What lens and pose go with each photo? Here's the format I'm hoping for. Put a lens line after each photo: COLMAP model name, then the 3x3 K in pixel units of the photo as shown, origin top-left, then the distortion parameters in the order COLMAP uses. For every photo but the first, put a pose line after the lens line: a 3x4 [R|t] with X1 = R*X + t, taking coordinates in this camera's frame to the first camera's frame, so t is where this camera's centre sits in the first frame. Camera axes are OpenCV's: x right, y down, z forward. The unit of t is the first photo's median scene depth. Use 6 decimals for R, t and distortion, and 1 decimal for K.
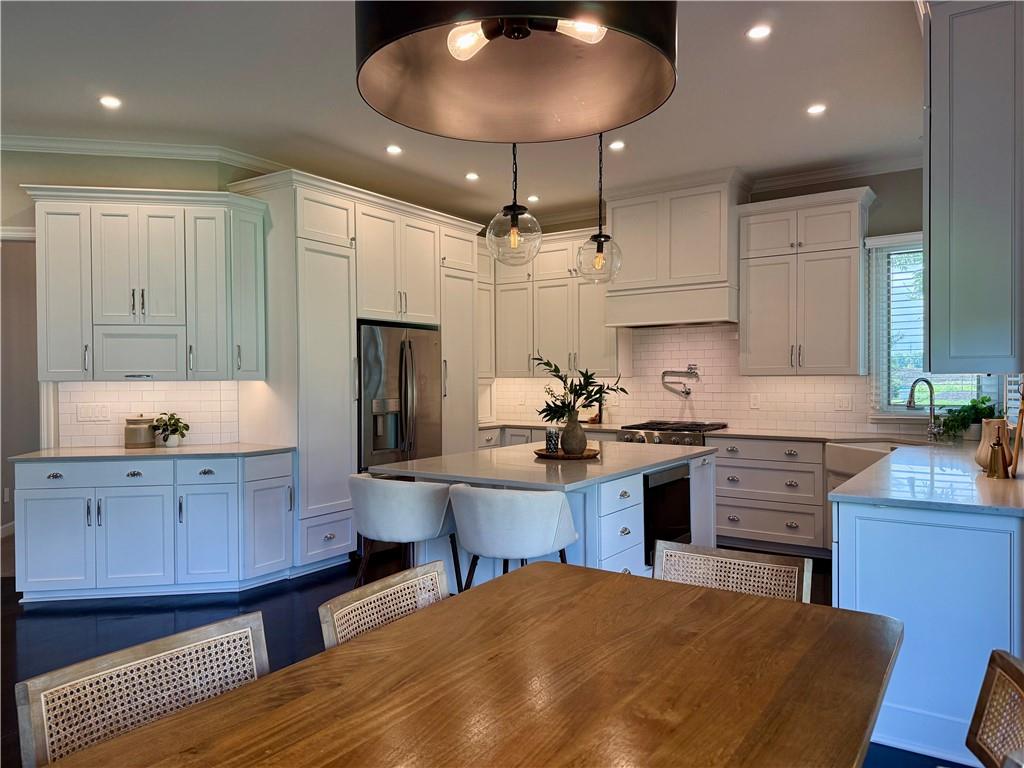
lens RADIAL K [[720.8, 0, 512.0], [0, 720.8, 384.0], [0, 0, 1]] dist [0.135528, -0.188182]
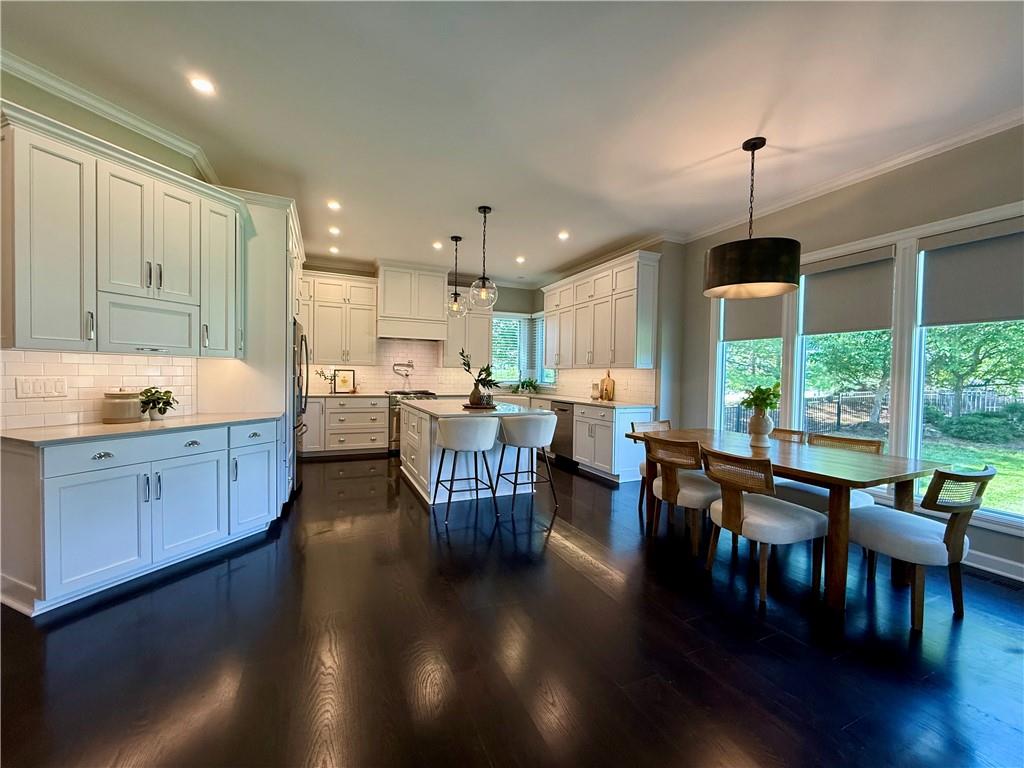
lens RADIAL K [[408.3, 0, 512.0], [0, 408.3, 384.0], [0, 0, 1]] dist [-0.001504, 0.000146]
pose [[0.515970, -0.005846, 0.856587, -0.646726], [-0.013353, 0.999800, 0.014867, 0.018533], [-0.856503, -0.019109, 0.515789, 0.257542]]
